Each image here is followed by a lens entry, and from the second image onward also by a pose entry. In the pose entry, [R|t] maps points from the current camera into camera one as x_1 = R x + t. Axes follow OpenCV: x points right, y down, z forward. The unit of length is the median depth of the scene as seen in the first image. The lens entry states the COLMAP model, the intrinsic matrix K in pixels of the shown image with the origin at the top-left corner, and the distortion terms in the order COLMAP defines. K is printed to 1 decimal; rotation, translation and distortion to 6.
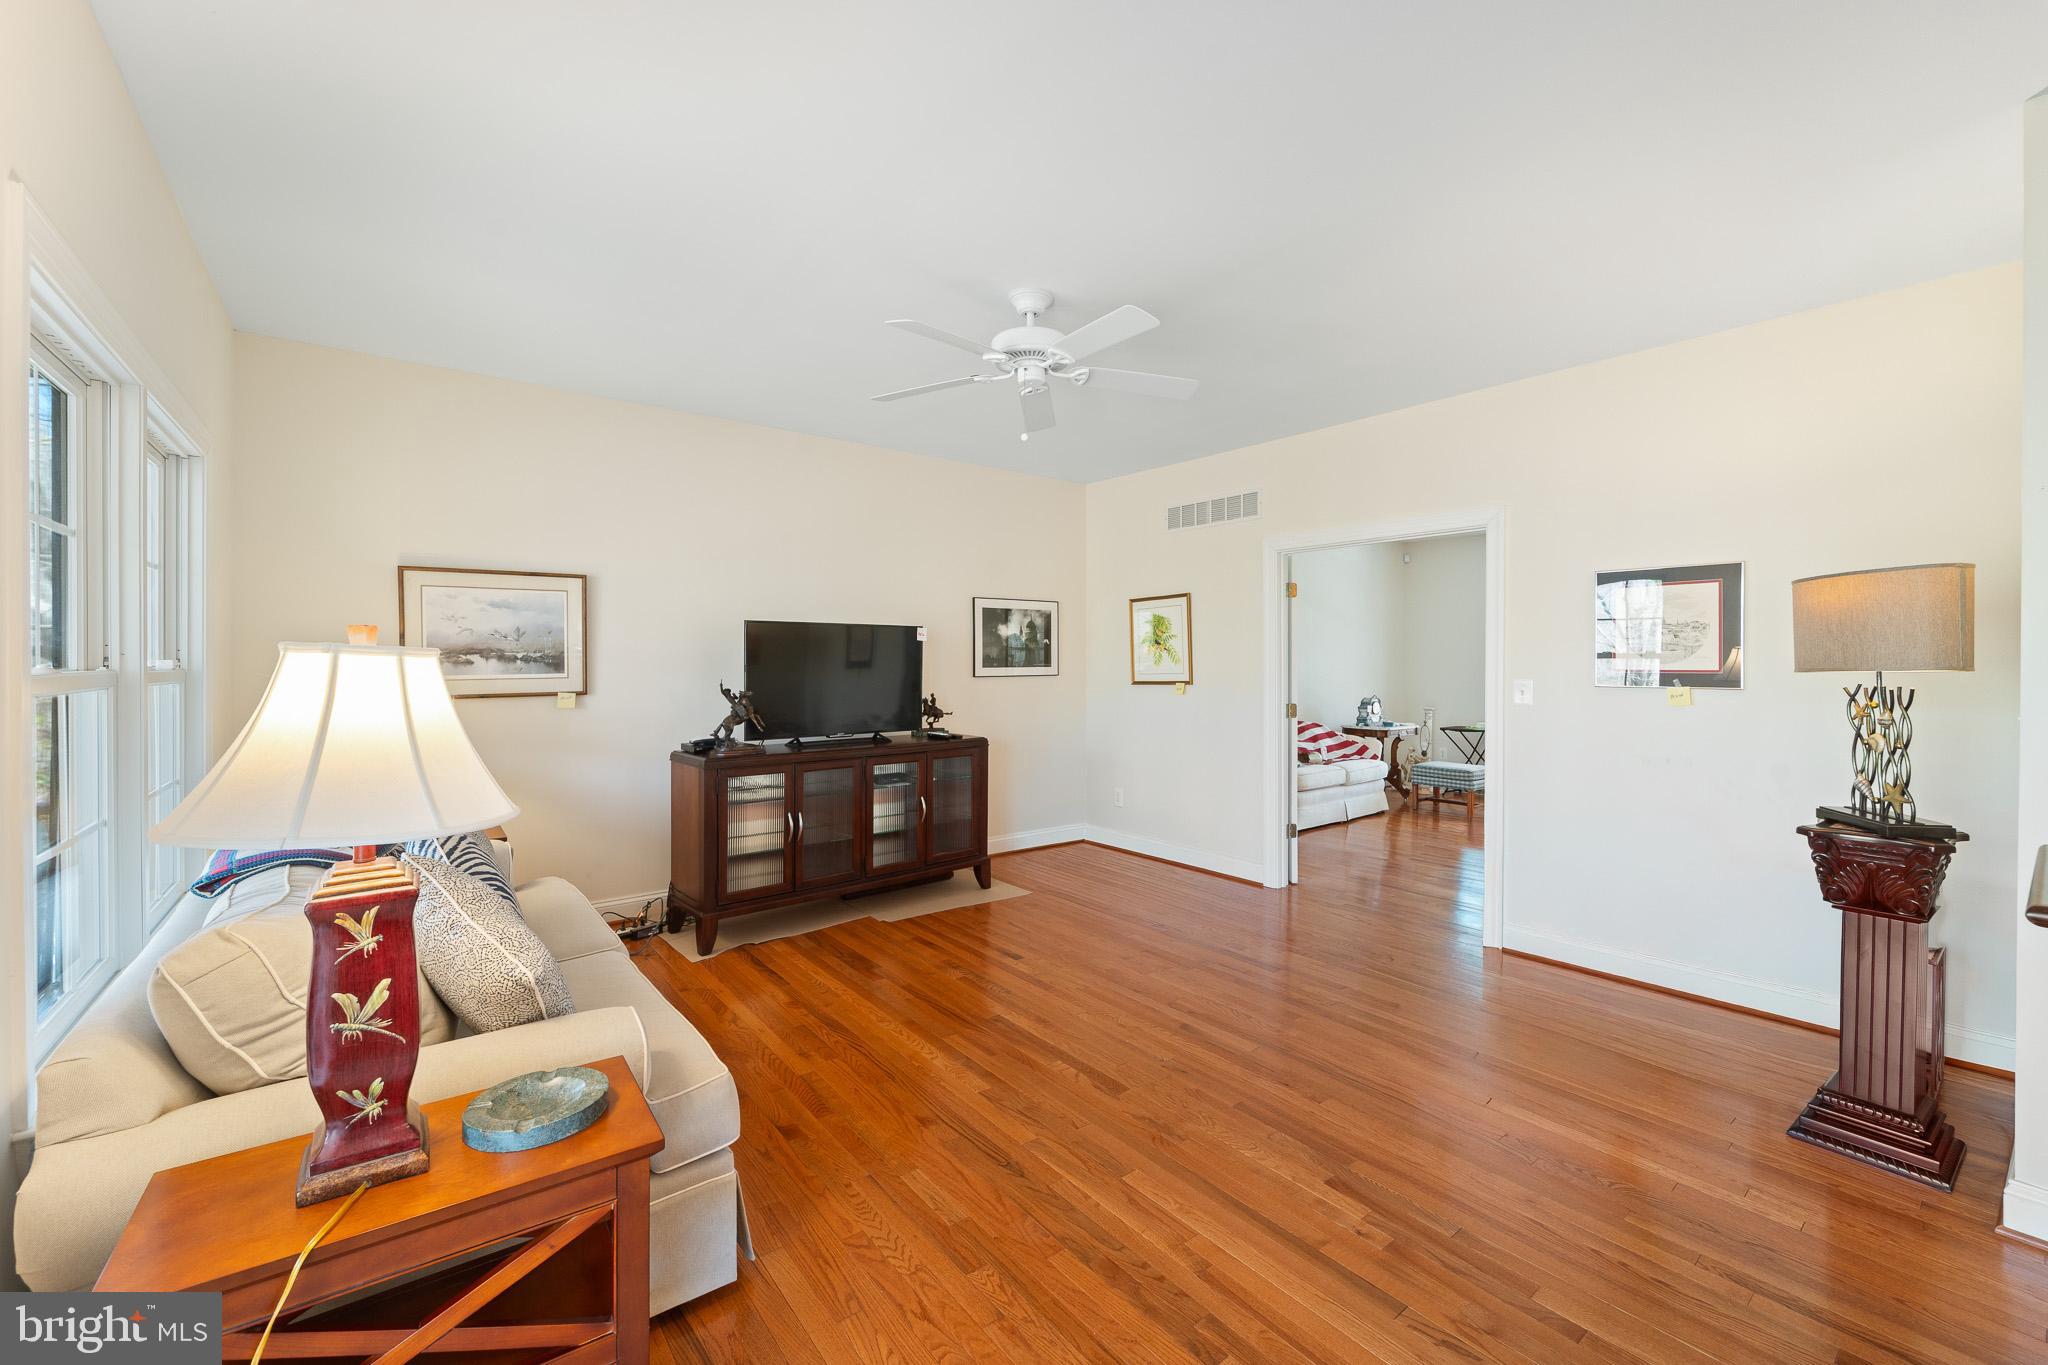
lens RADIAL K [[811.8, 0, 1021.5], [0, 811.8, 661.7], [0, 0, 1]] dist [-0.000704, -0.000037]
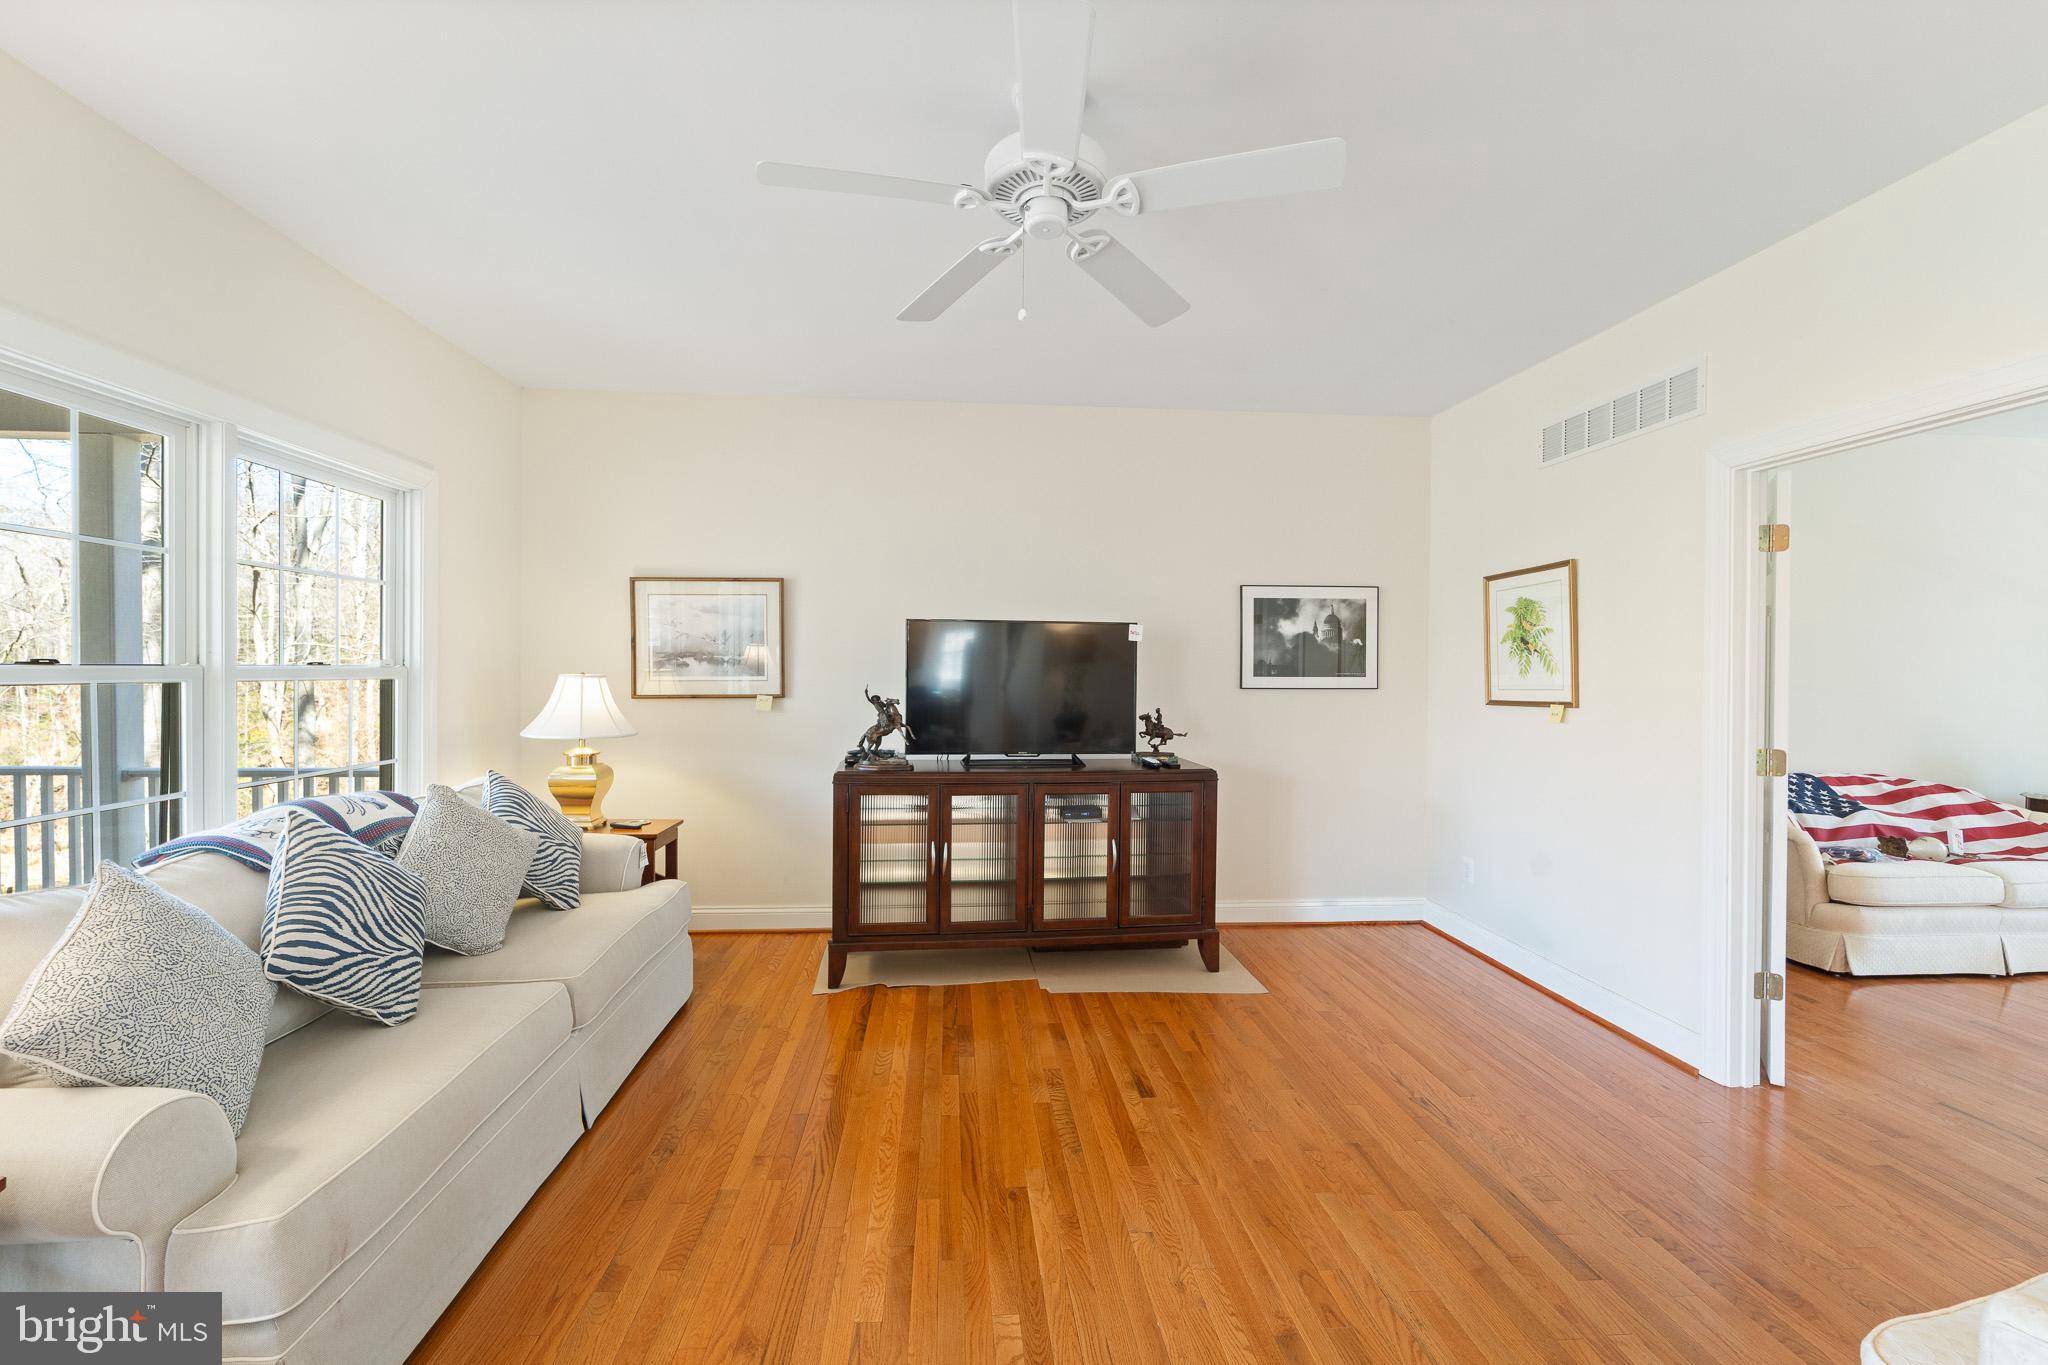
lens RADIAL K [[806.9, 0, 1017.4], [0, 806.9, 675.5], [0, 0, 1]] dist [0.004173, 0.000191]
pose [[0.833285, 0.010491, -0.552744, 0.218764], [-0.008548, 0.999945, 0.006093, 0.003844], [0.552778, -0.000352, 0.833329, 0.286010]]
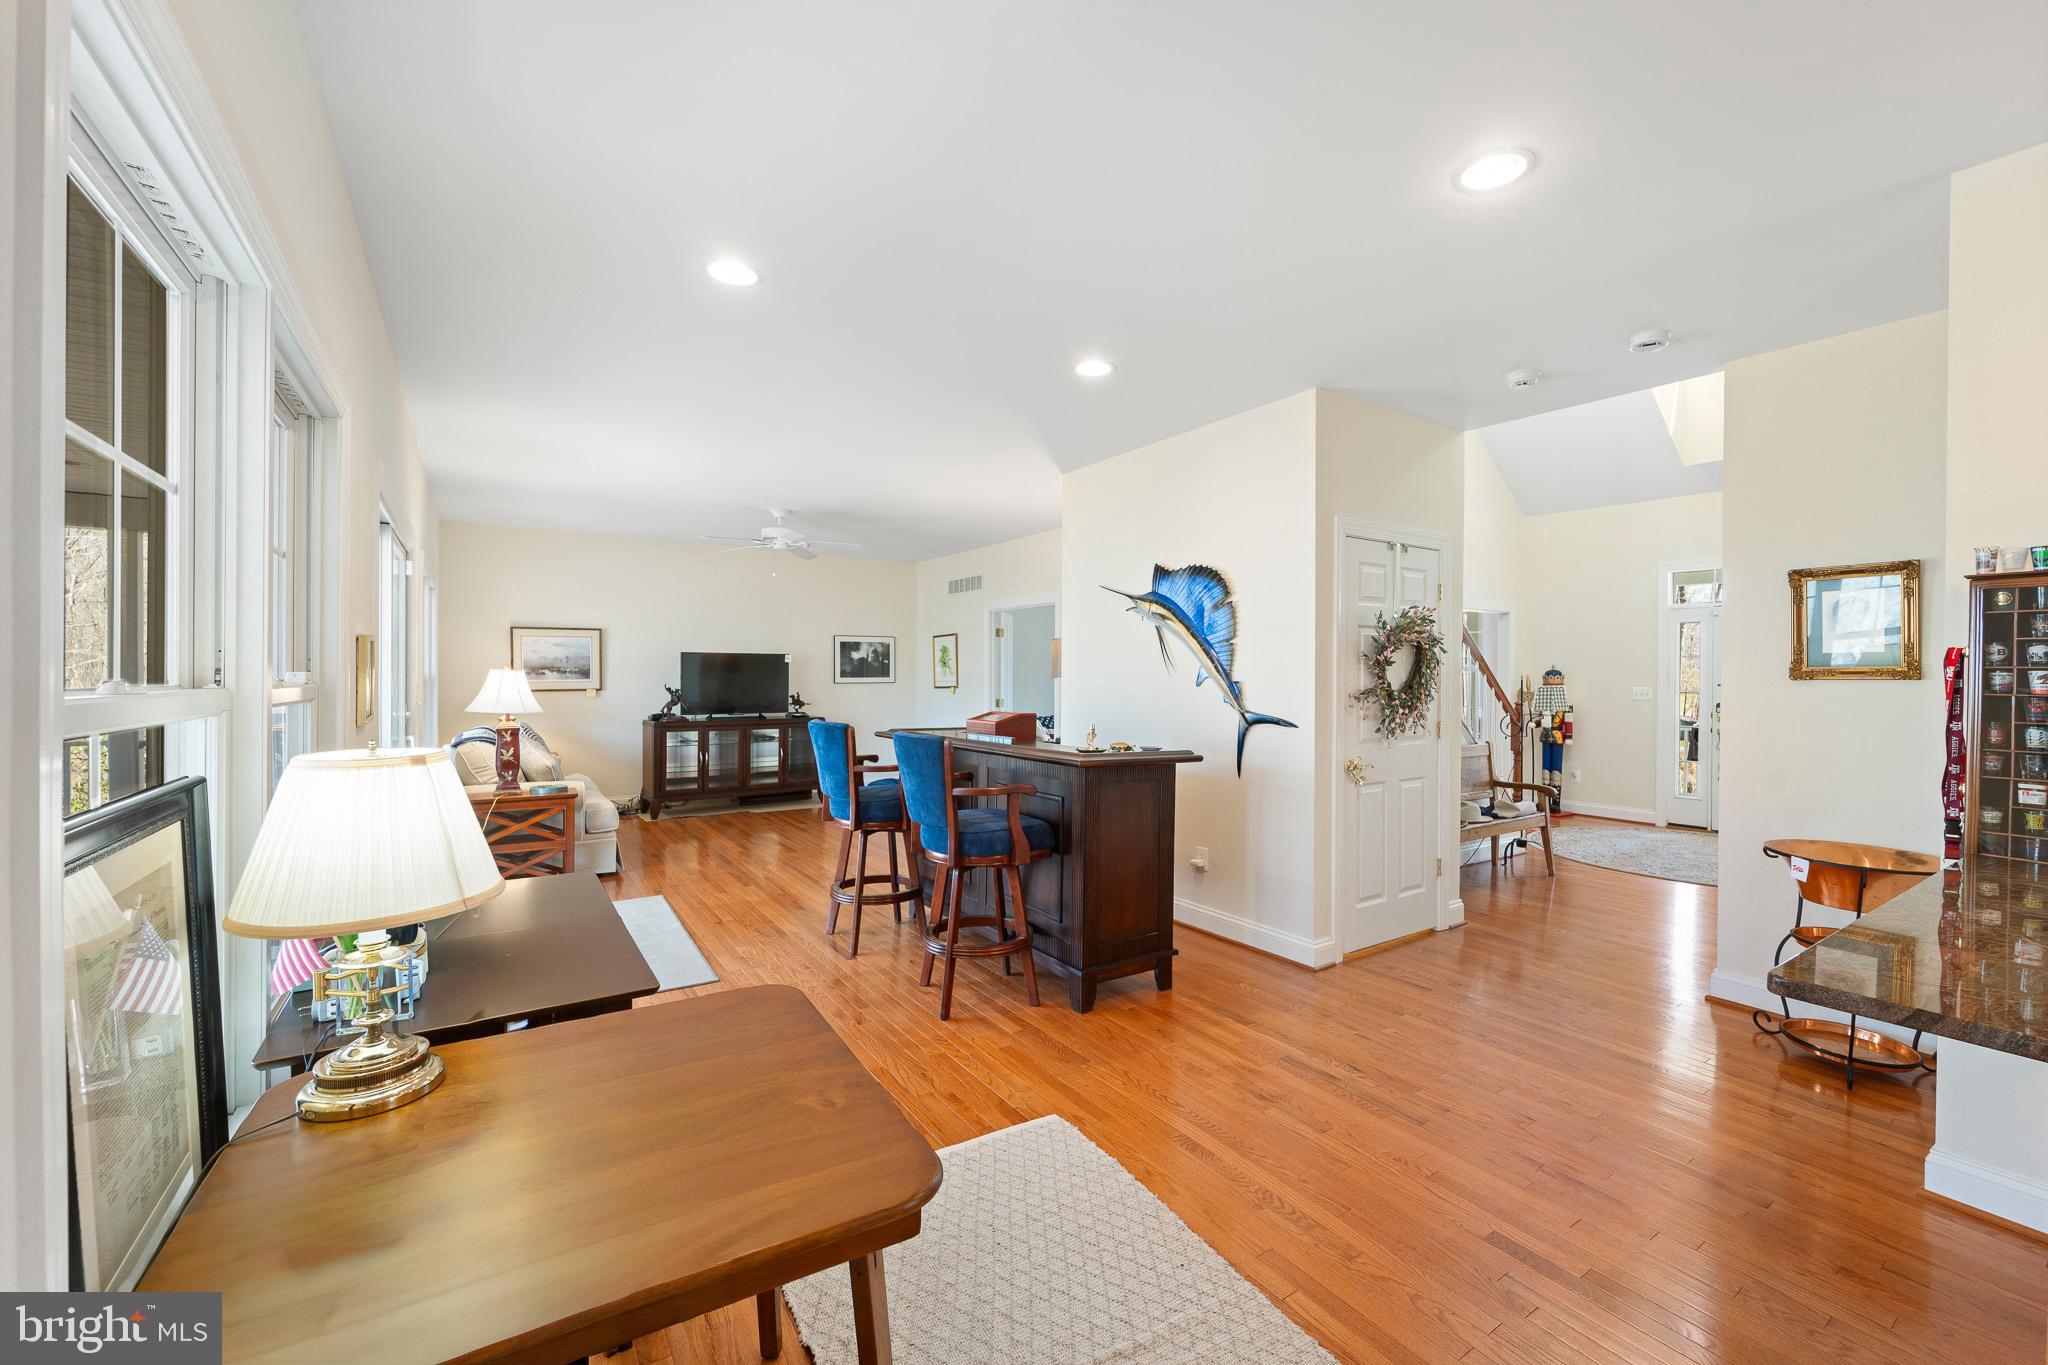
lens RADIAL K [[806.9, 0, 1017.4], [0, 806.9, 675.5], [0, 0, 1]] dist [0.004173, 0.000191]
pose [[0.996318, 0.002815, -0.085691, 0.533112], [-0.002792, 0.999996, 0.000388, 0.001402], [0.085692, -0.000147, 0.996322, -0.720344]]
